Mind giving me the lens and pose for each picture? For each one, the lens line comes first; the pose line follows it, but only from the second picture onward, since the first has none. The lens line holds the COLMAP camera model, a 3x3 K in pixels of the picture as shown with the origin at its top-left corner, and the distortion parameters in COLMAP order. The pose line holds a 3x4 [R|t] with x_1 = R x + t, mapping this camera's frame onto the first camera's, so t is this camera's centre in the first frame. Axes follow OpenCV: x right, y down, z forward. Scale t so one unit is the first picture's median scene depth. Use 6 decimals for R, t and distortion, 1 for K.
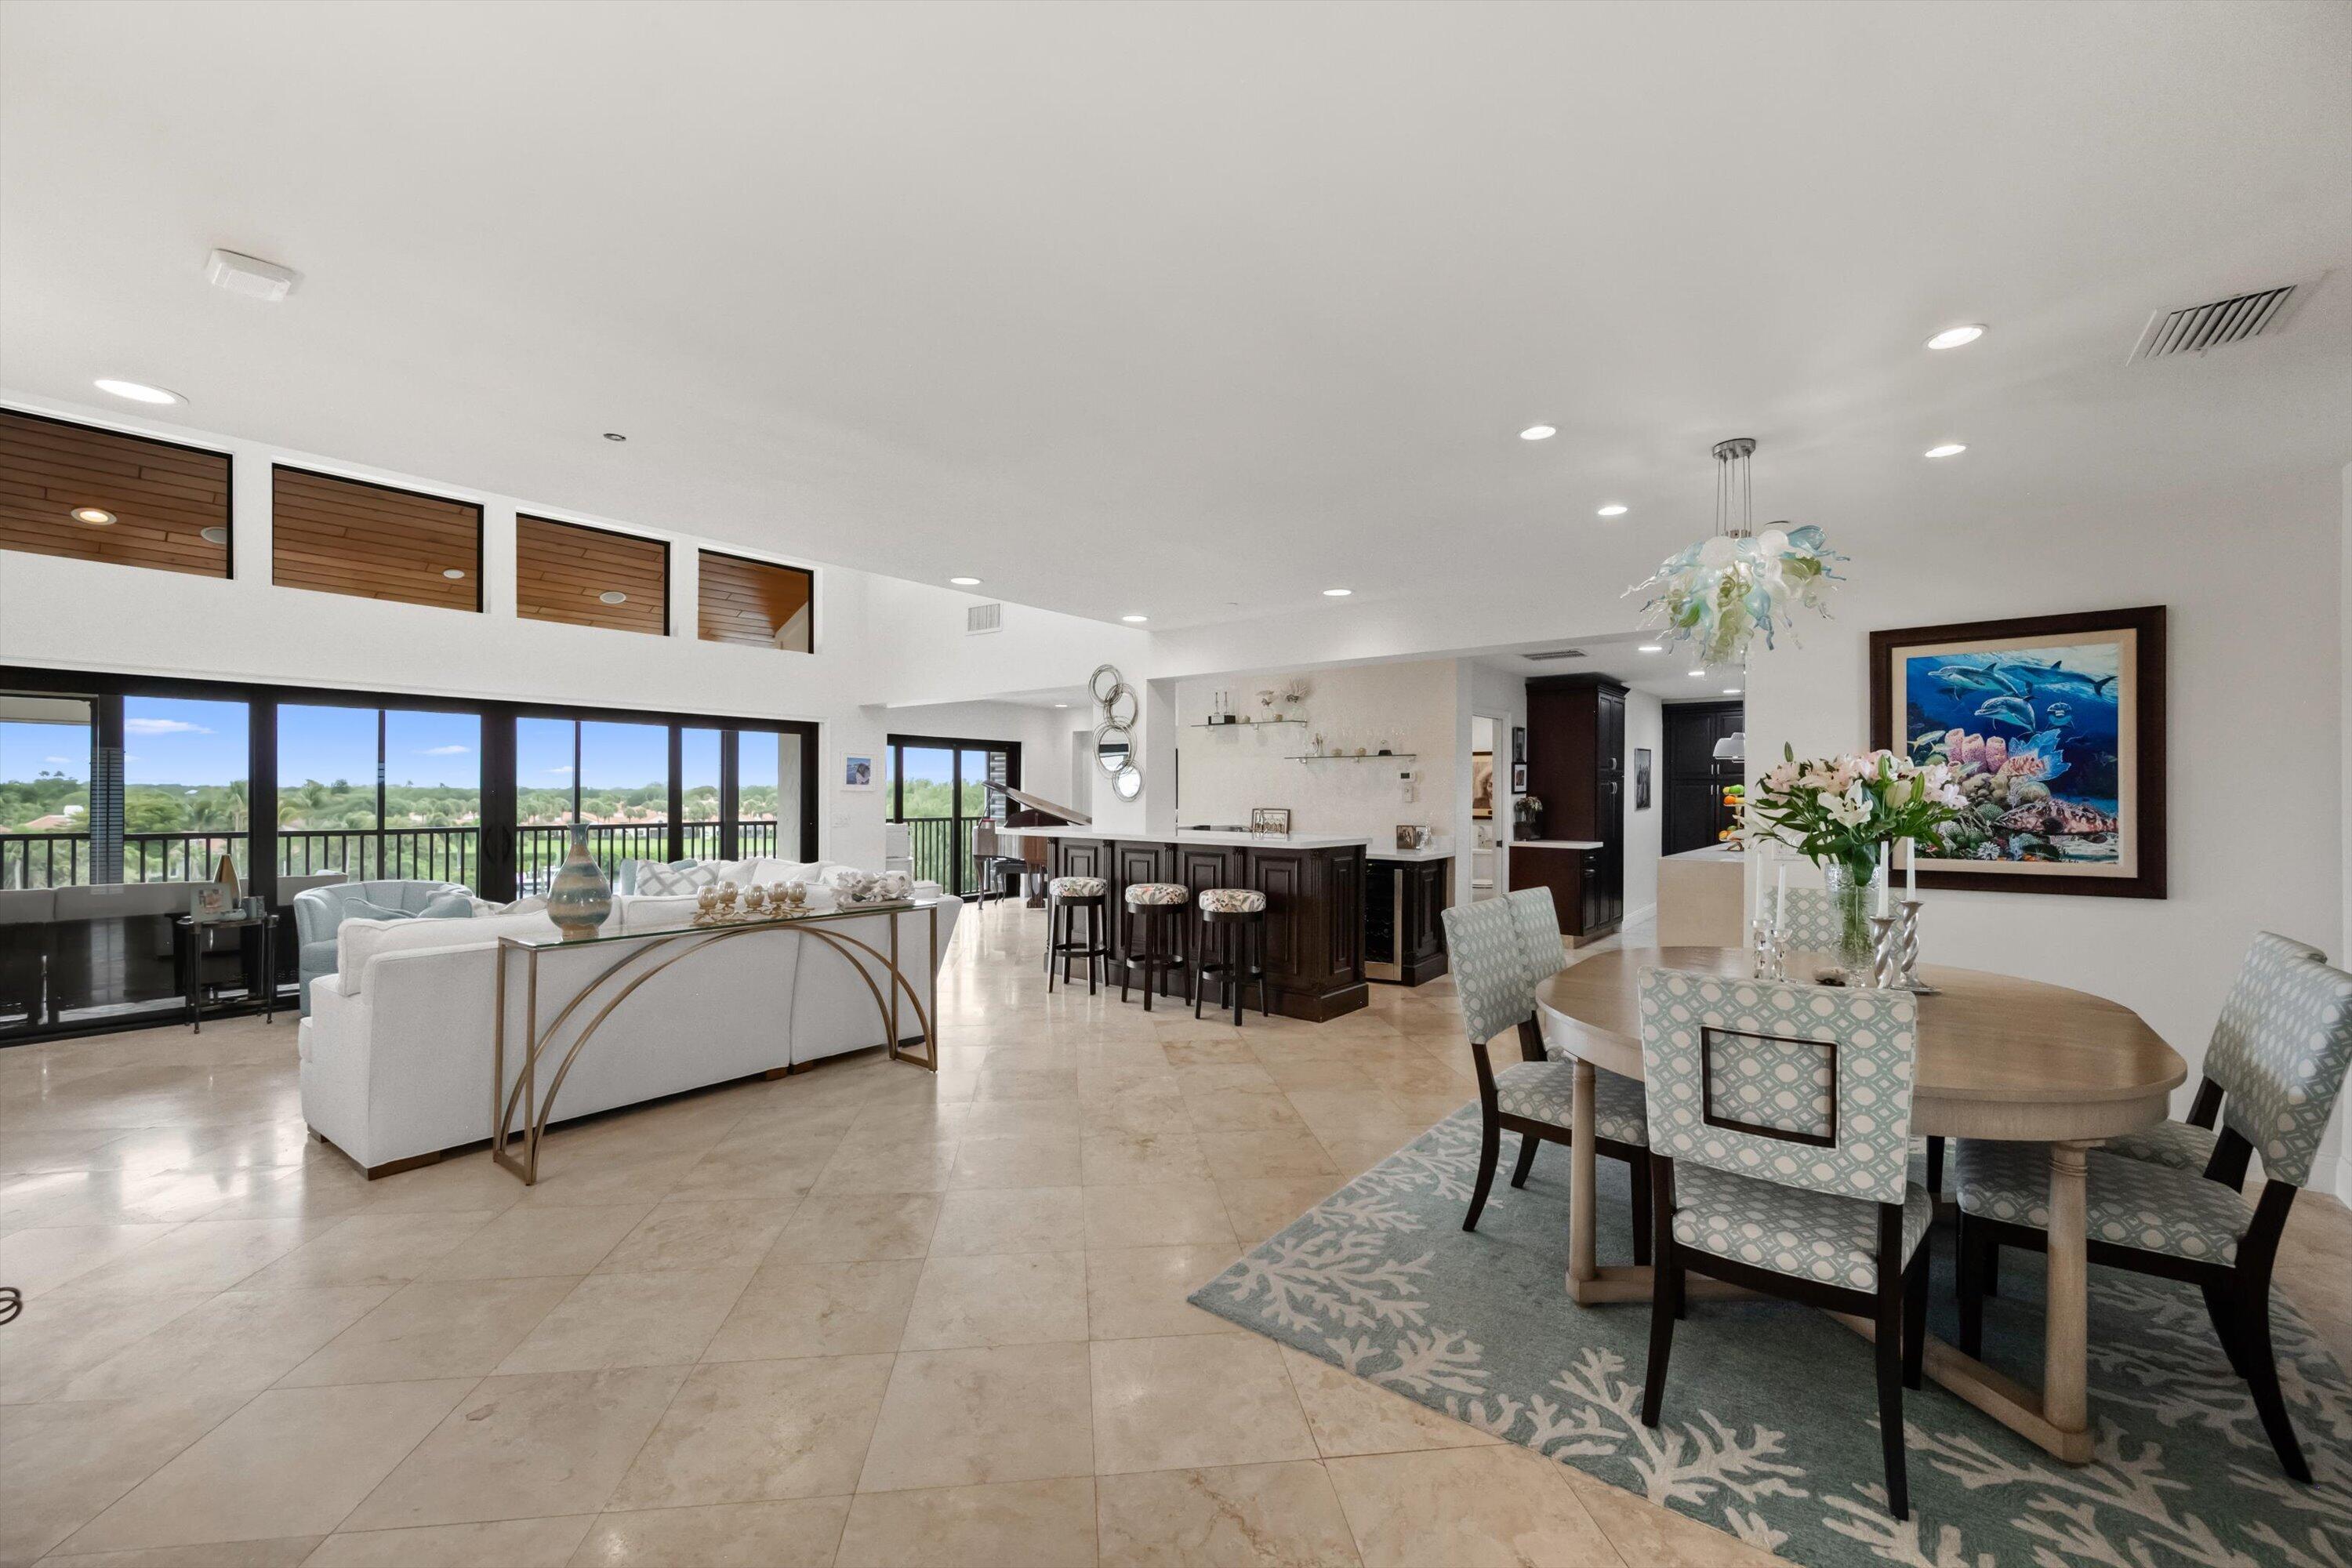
lens RADIAL K [[941.4, 0, 1179.6], [0, 941.4, 792.1], [0, 0, 1]] dist [-0.001632, -0.000004]
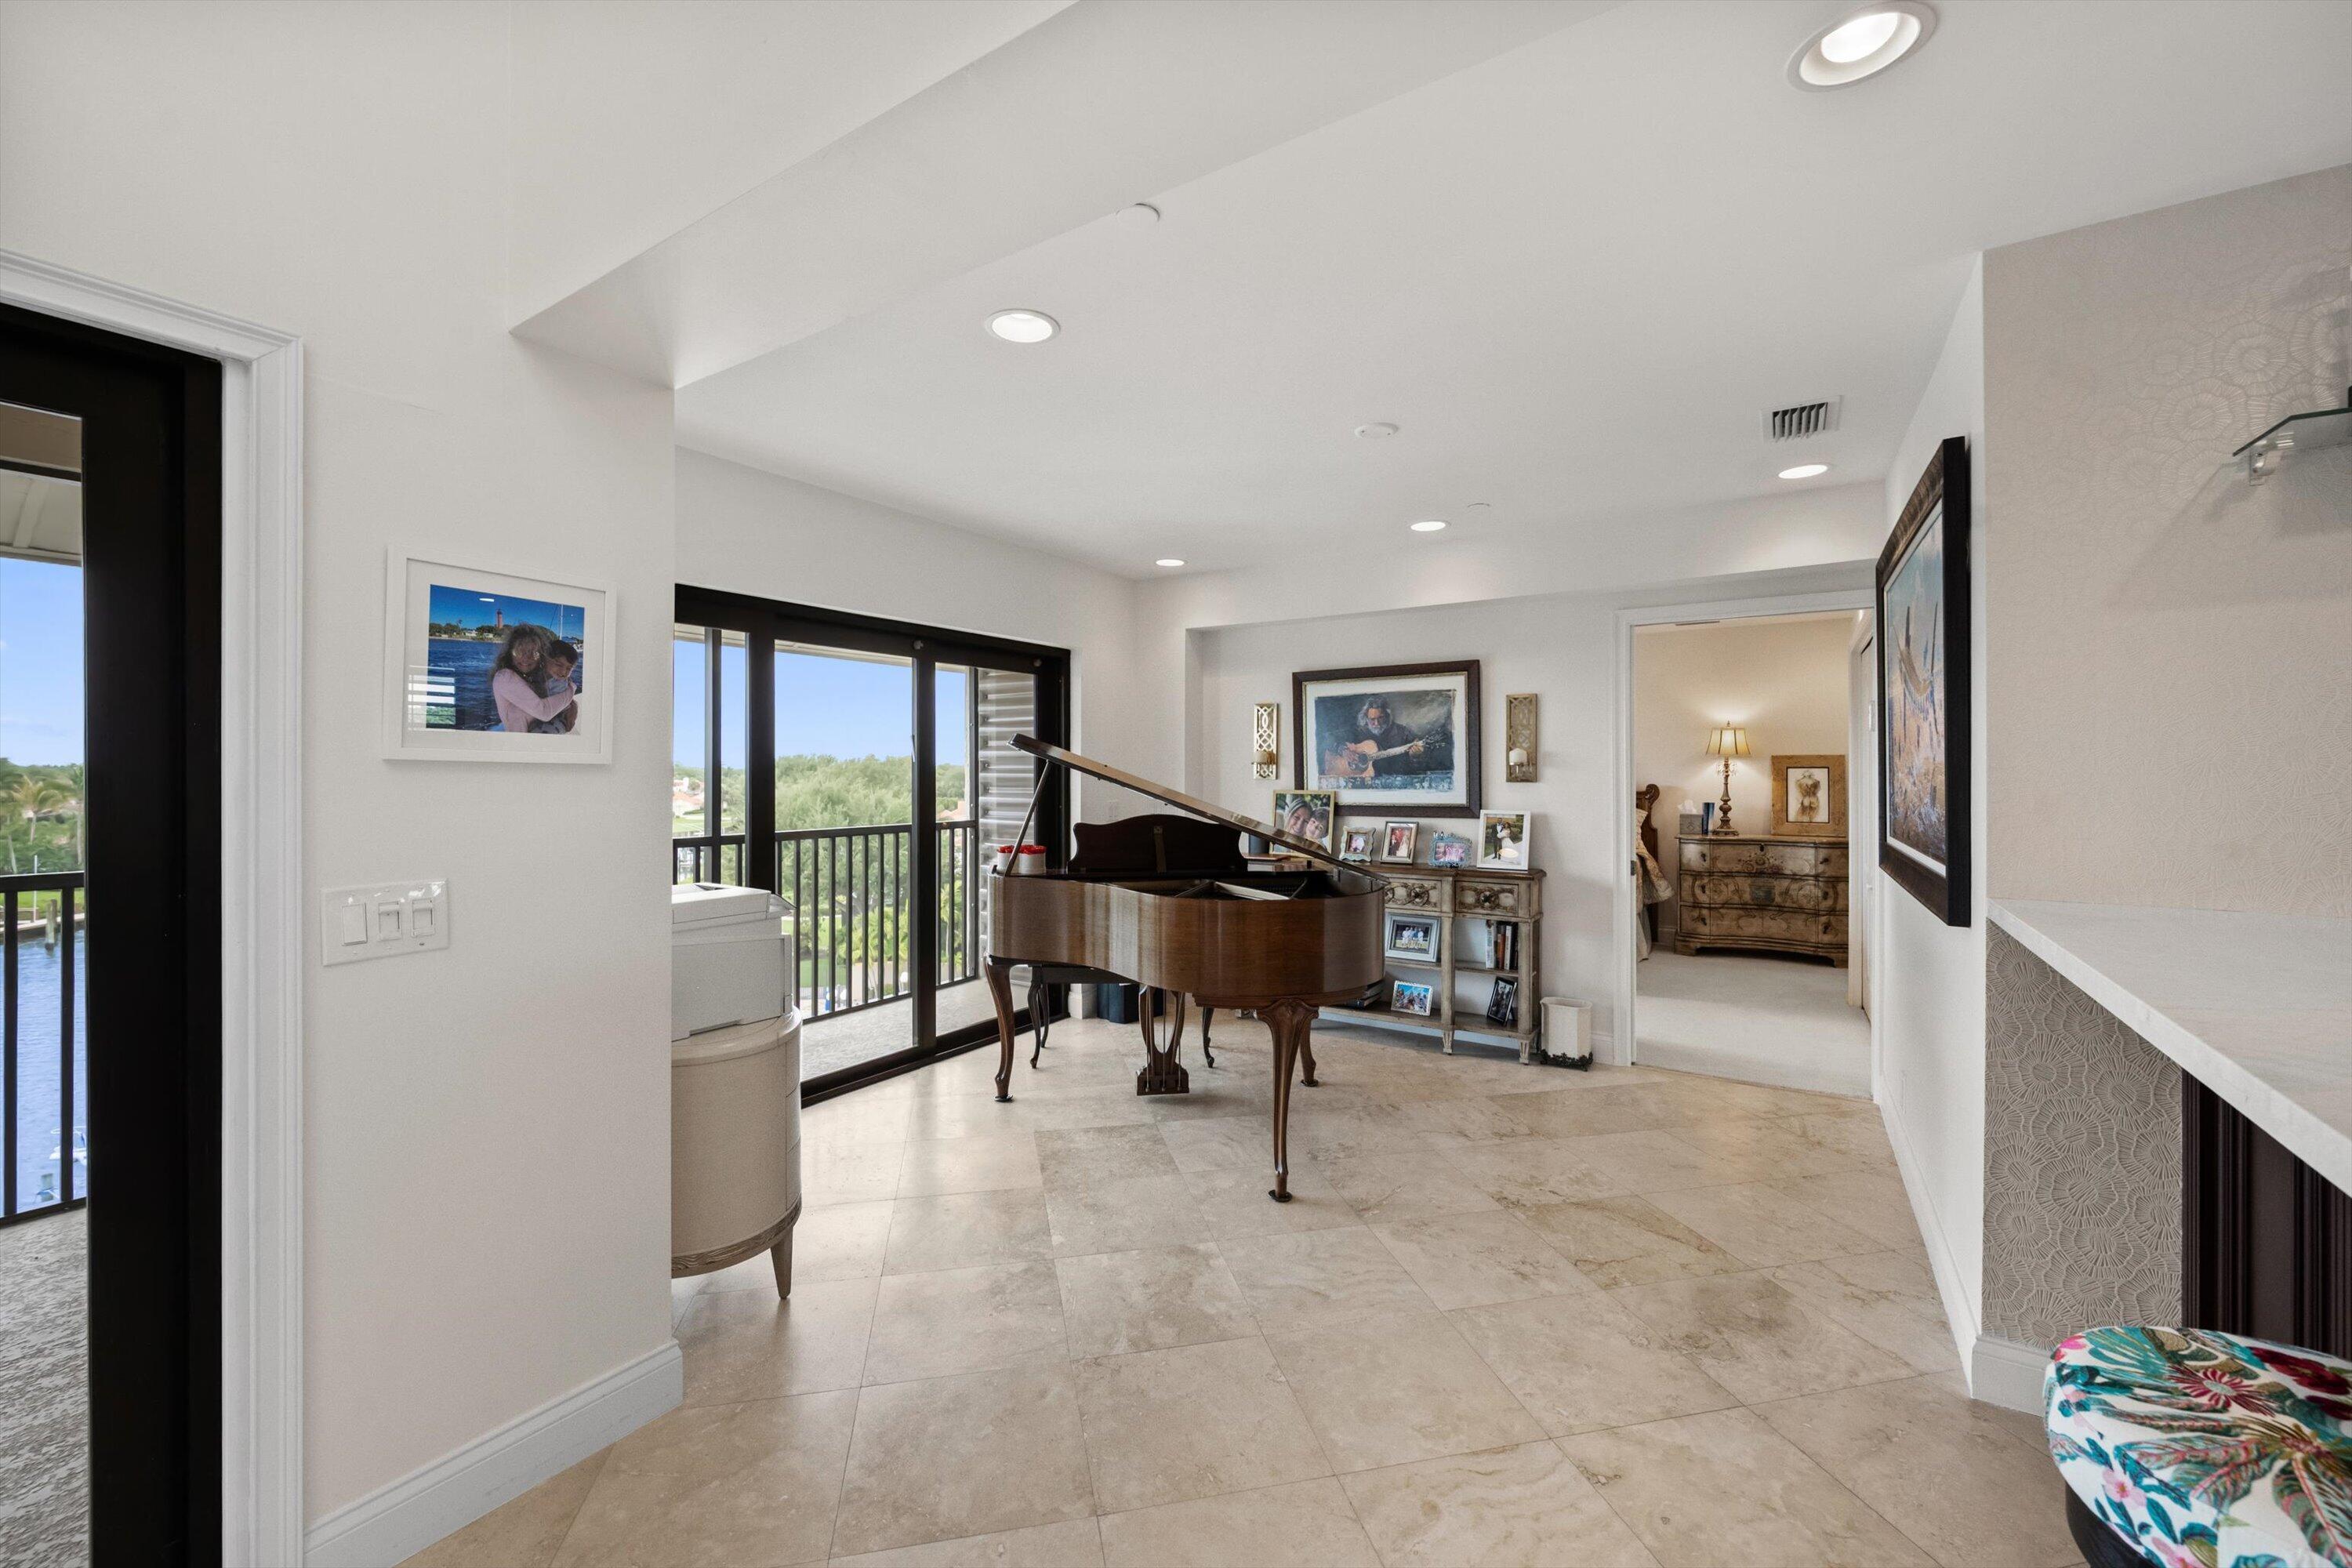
lens RADIAL K [[941.4, 0, 1173.4], [0, 941.4, 770.0], [0, 0, 1]] dist [-0.001632, -0.000004]
pose [[0.996112, -0.003304, 0.088038, -0.309139], [0.003261, 0.999994, 0.000634, 0.000699], [-0.088040, -0.000344, 0.996117, 1.111702]]
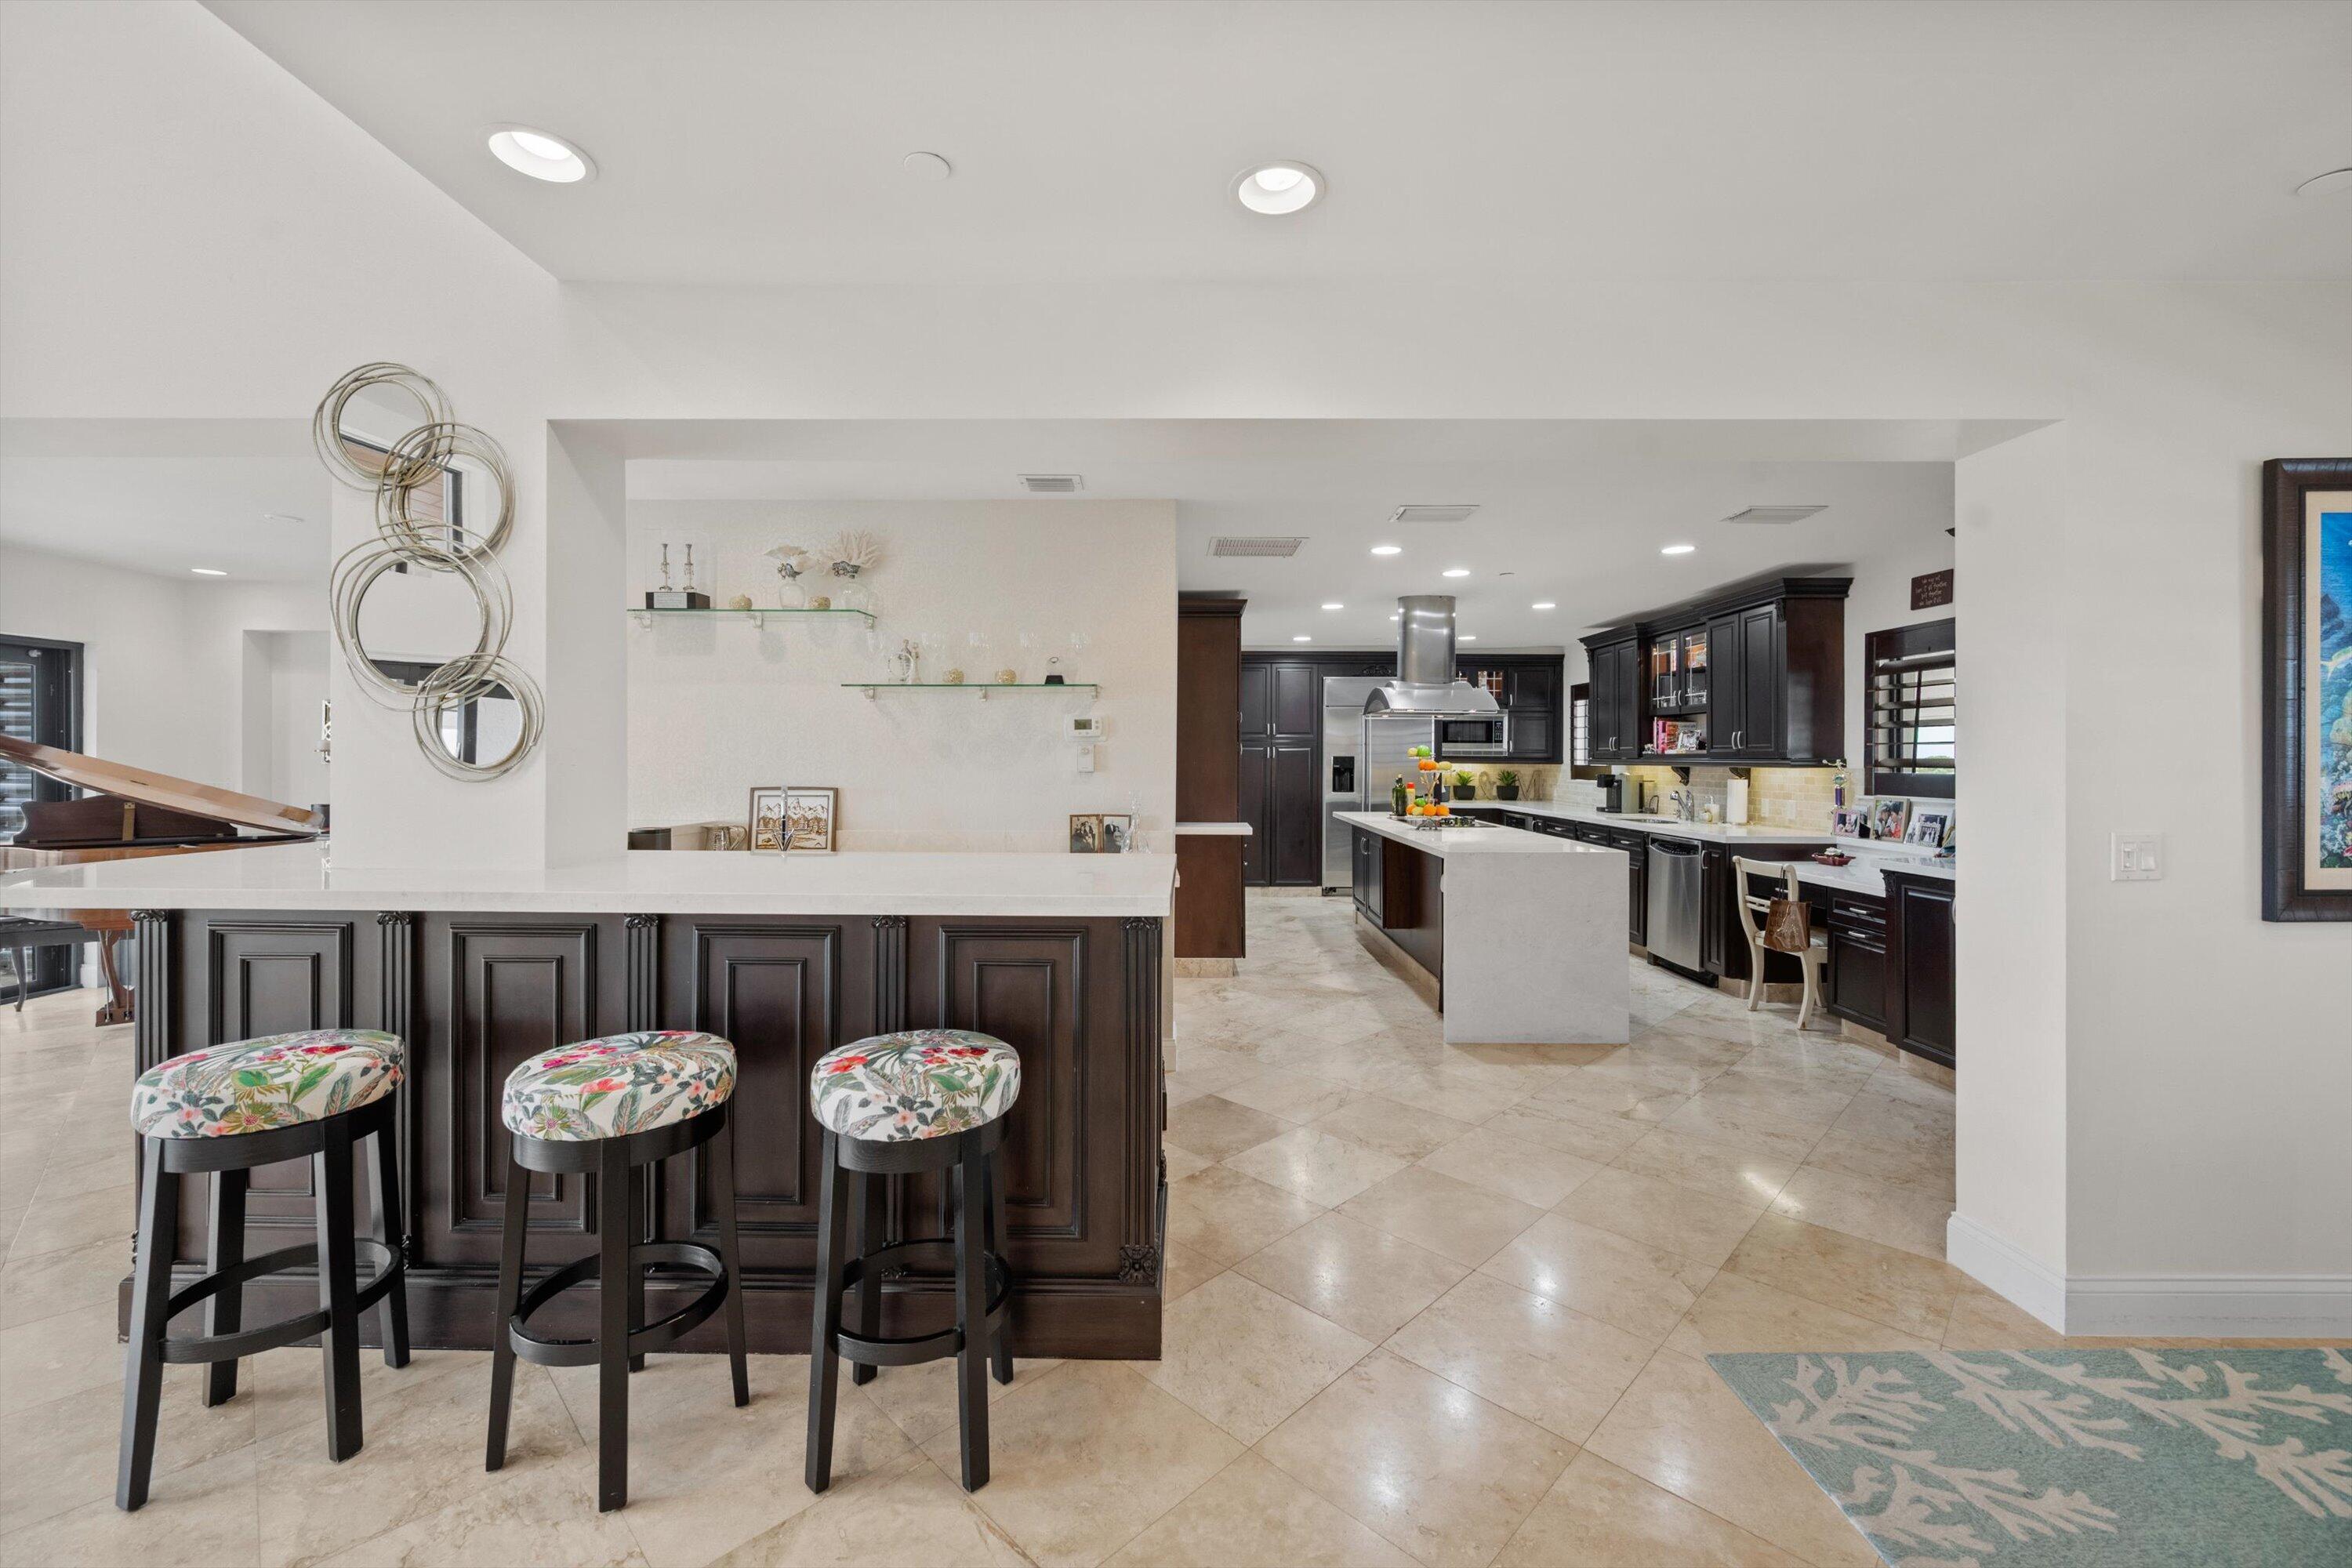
lens RADIAL K [[941.4, 0, 1172.8], [0, 941.4, 766.3], [0, 0, 1]] dist [-0.001632, -0.000004]
pose [[0.786458, -0.007473, 0.617598, -0.070592], [0.000728, 0.999937, 0.011172, 0.001379], [-0.617643, -0.008337, 0.786414, 0.625541]]
